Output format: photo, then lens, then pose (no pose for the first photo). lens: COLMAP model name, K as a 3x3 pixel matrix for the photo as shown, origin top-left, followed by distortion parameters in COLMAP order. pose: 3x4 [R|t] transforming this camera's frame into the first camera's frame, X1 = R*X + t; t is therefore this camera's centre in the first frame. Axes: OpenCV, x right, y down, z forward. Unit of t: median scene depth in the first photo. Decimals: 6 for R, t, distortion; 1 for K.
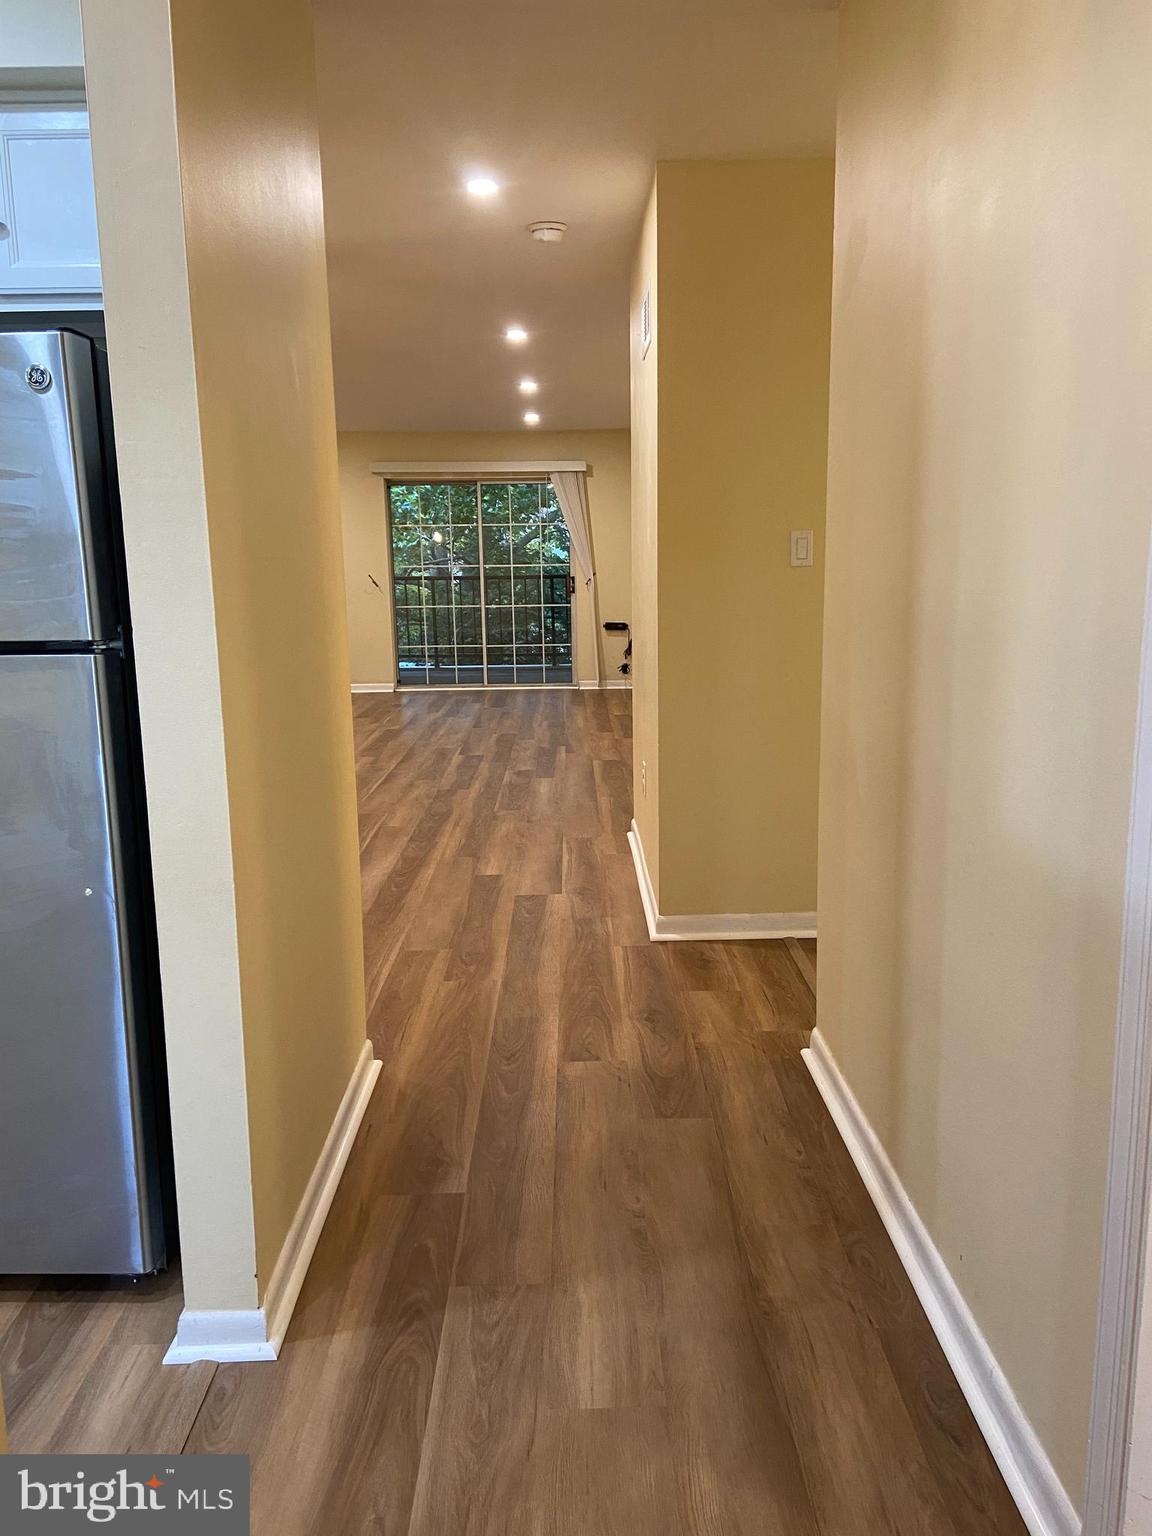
lens RADIAL K [[1161.7, 0, 574.1], [0, 1161.7, 787.7], [0, 0, 1]] dist [-0.005468, -0.002065]
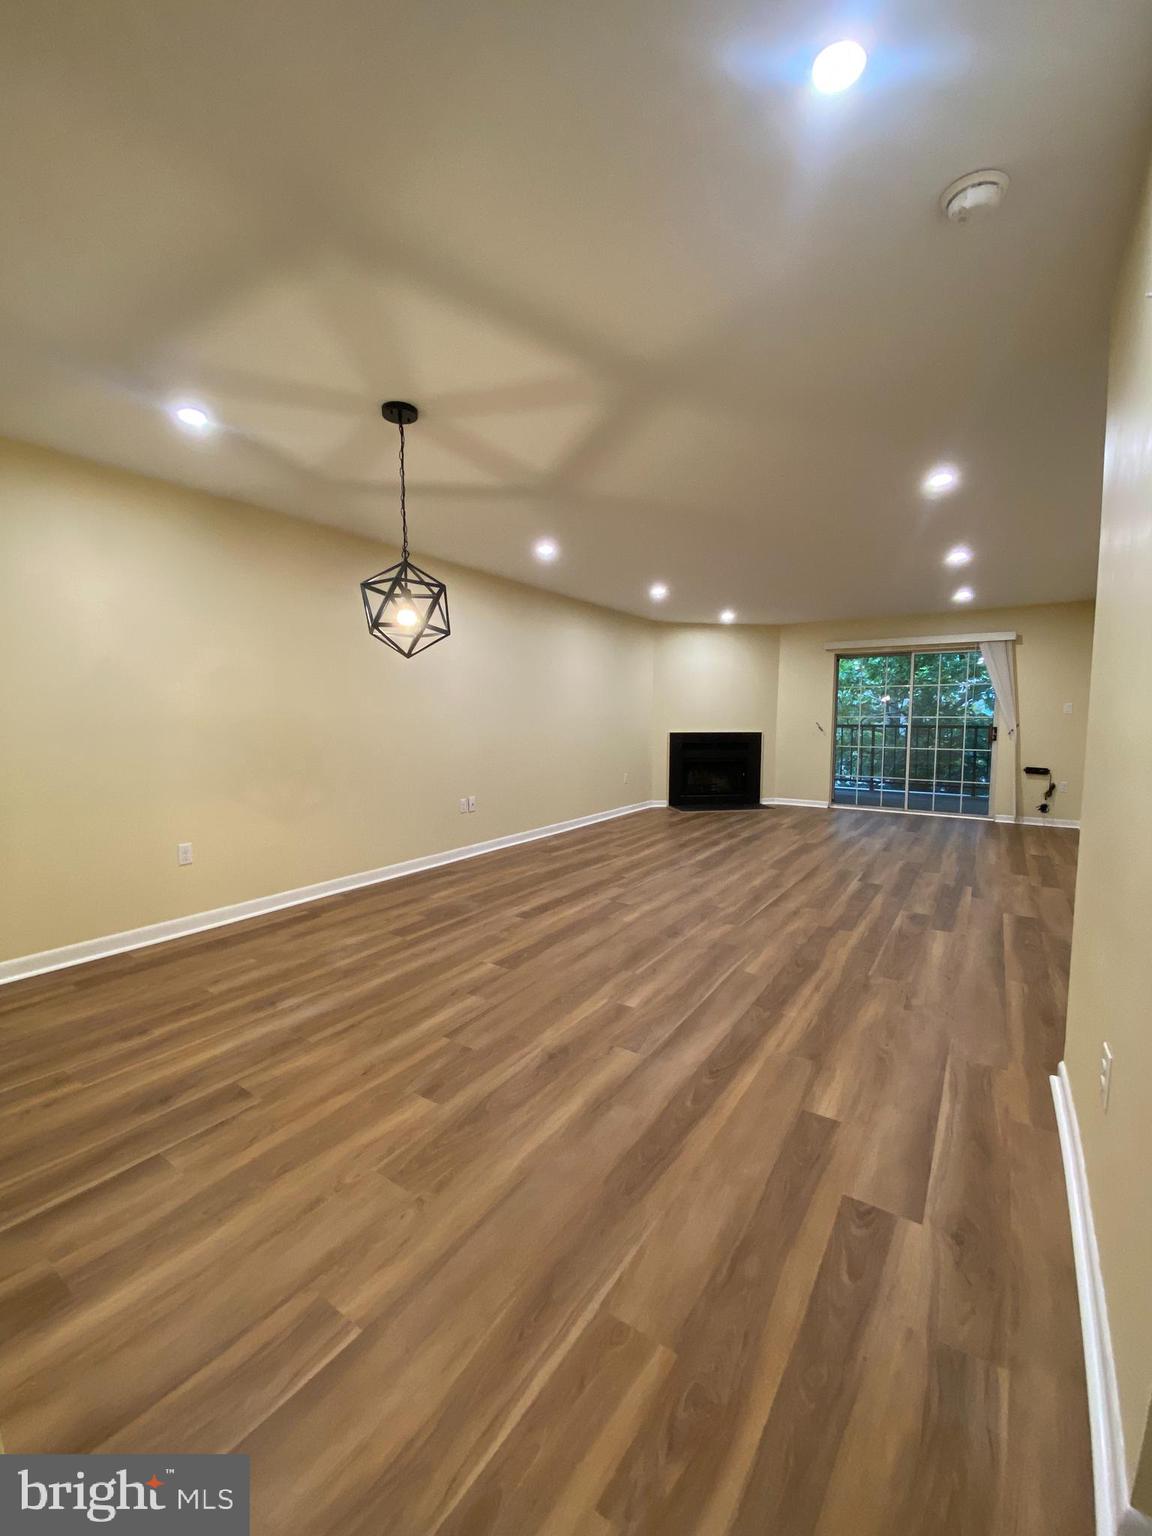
lens RADIAL K [[620.4, 0, 578.4], [0, 620.4, 764.9], [0, 0, 1]] dist [0.026498, -0.021542]
pose [[0.829314, 0.064412, -0.555057, 0.002865], [-0.125260, 0.989484, -0.072326, -0.047012], [0.544562, 0.129507, 0.828662, 0.258933]]
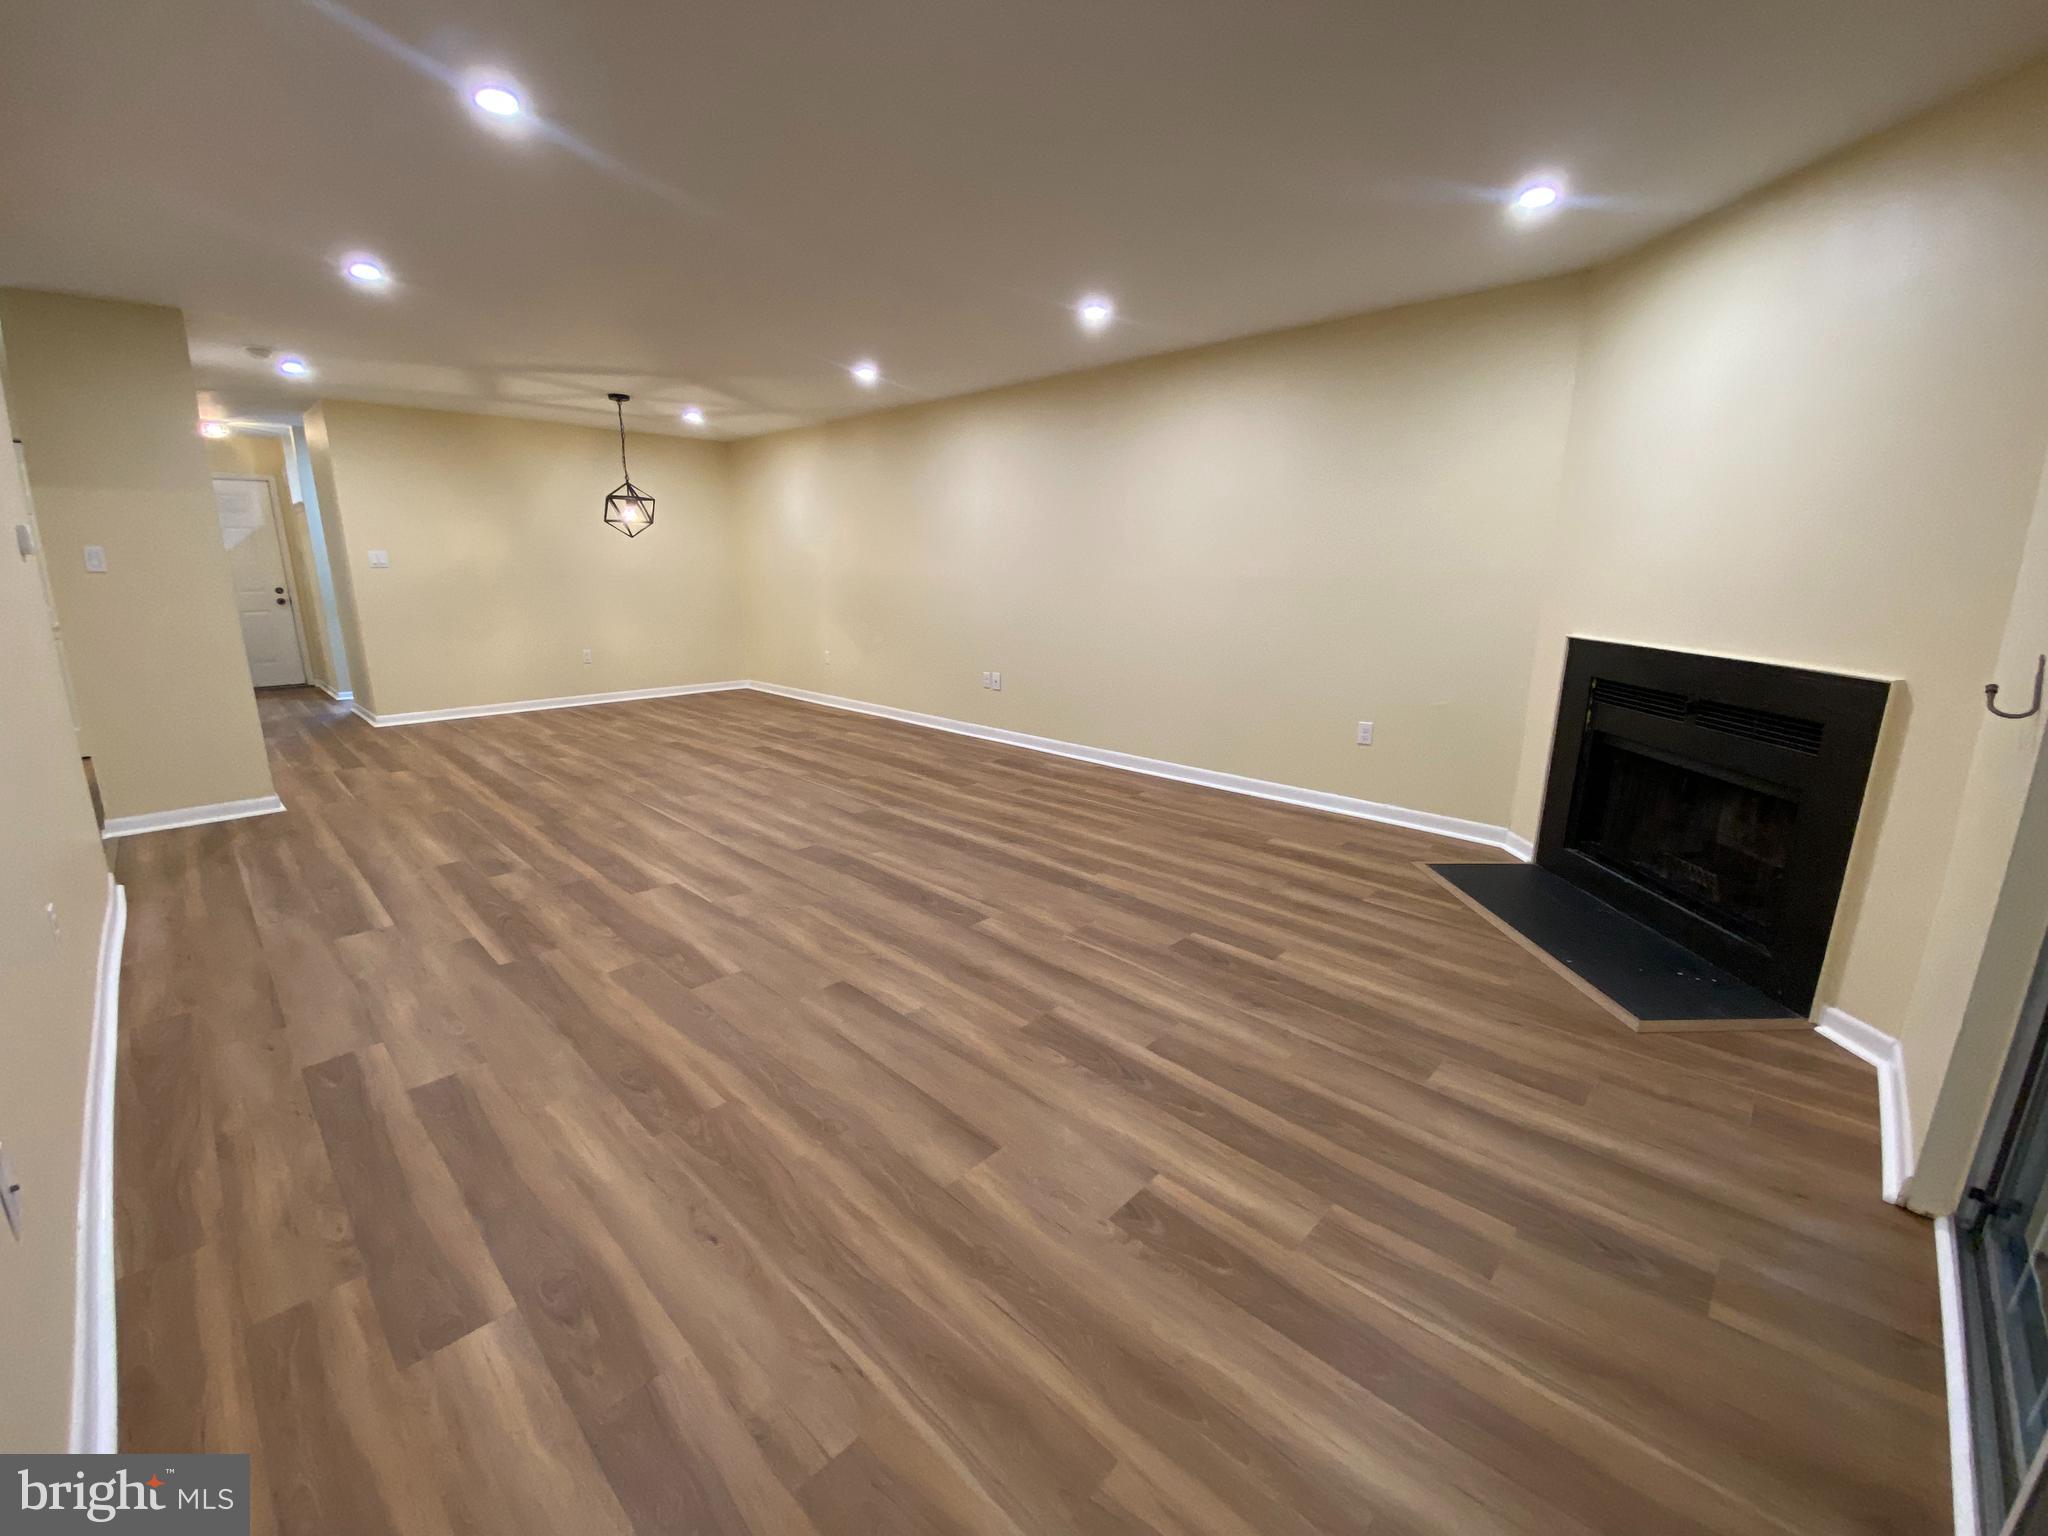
lens RADIAL K [[827.2, 0, 1019.4], [0, 827.2, 768.7], [0, 0, 1]] dist [0.026498, -0.021542]
pose [[-0.703378, 0.180240, -0.687585, 0.049686], [-0.133207, 0.916757, 0.376580, -0.210230], [0.698223, 0.356469, -0.620818, 1.052949]]
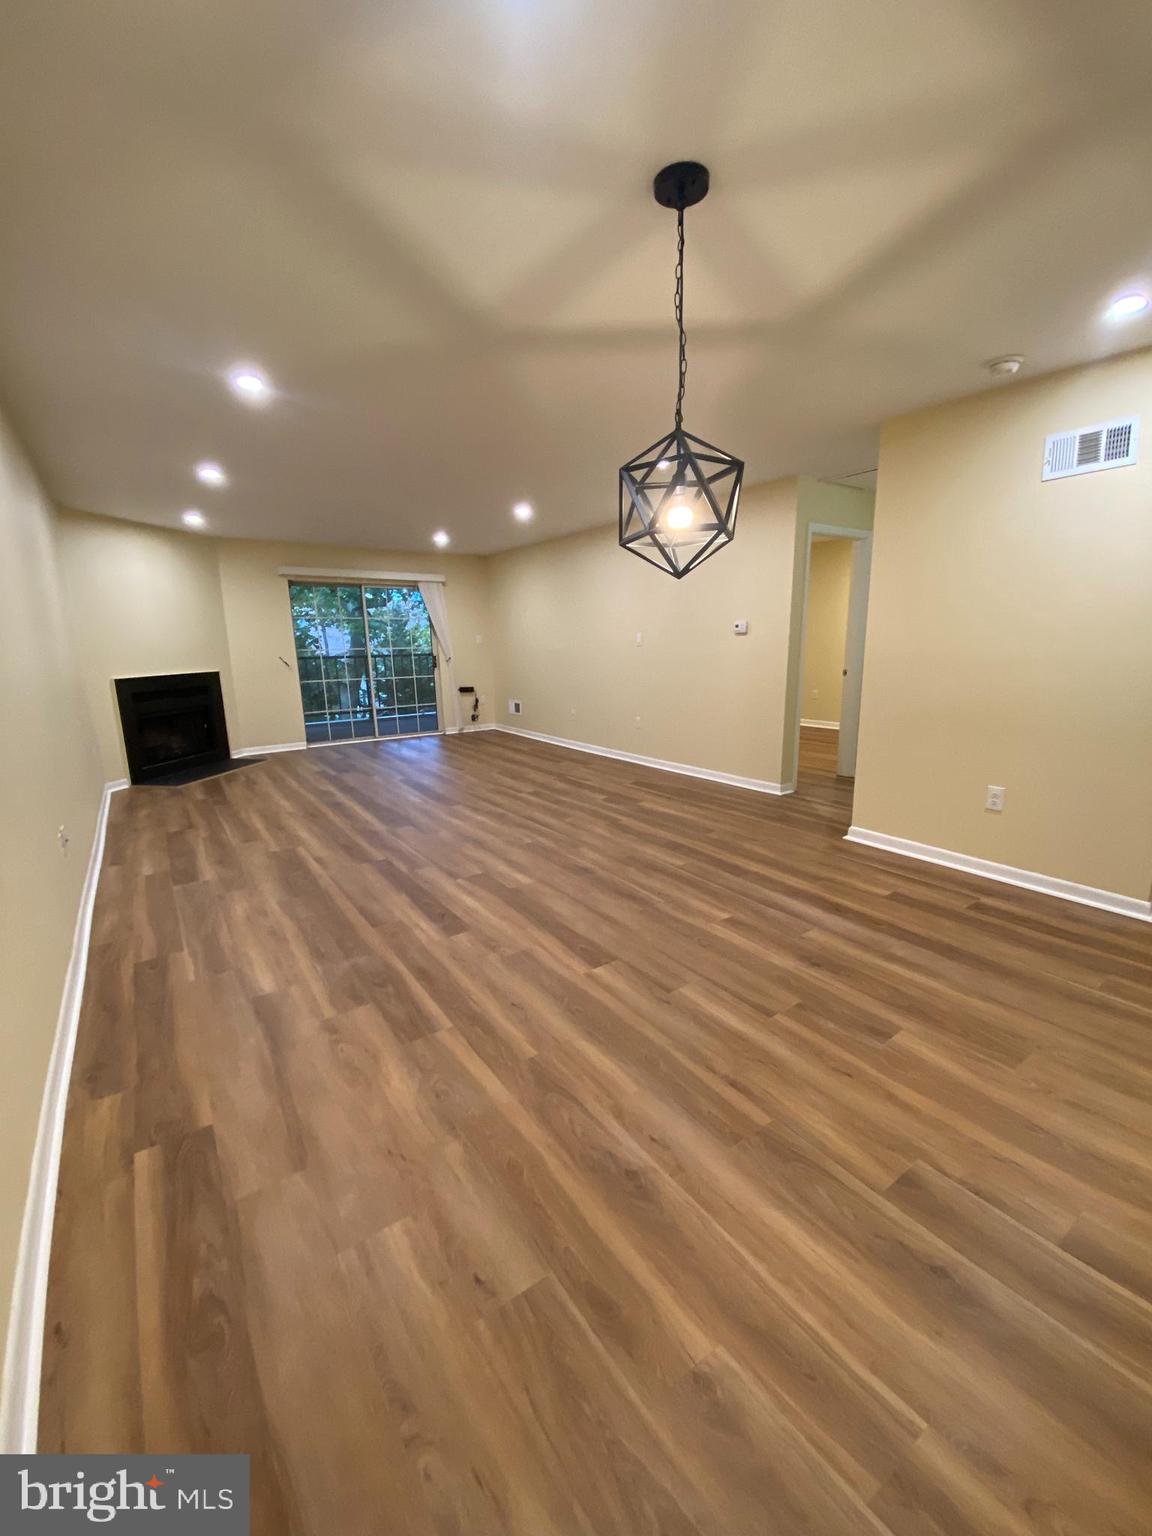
lens RADIAL K [[620.4, 0, 578.4], [0, 620.4, 764.9], [0, 0, 1]] dist [0.026498, -0.021542]
pose [[0.819551, -0.113282, 0.561697, -0.328009], [0.116536, 0.992728, 0.030179, -0.055695], [-0.561031, 0.040725, 0.826793, 0.297095]]
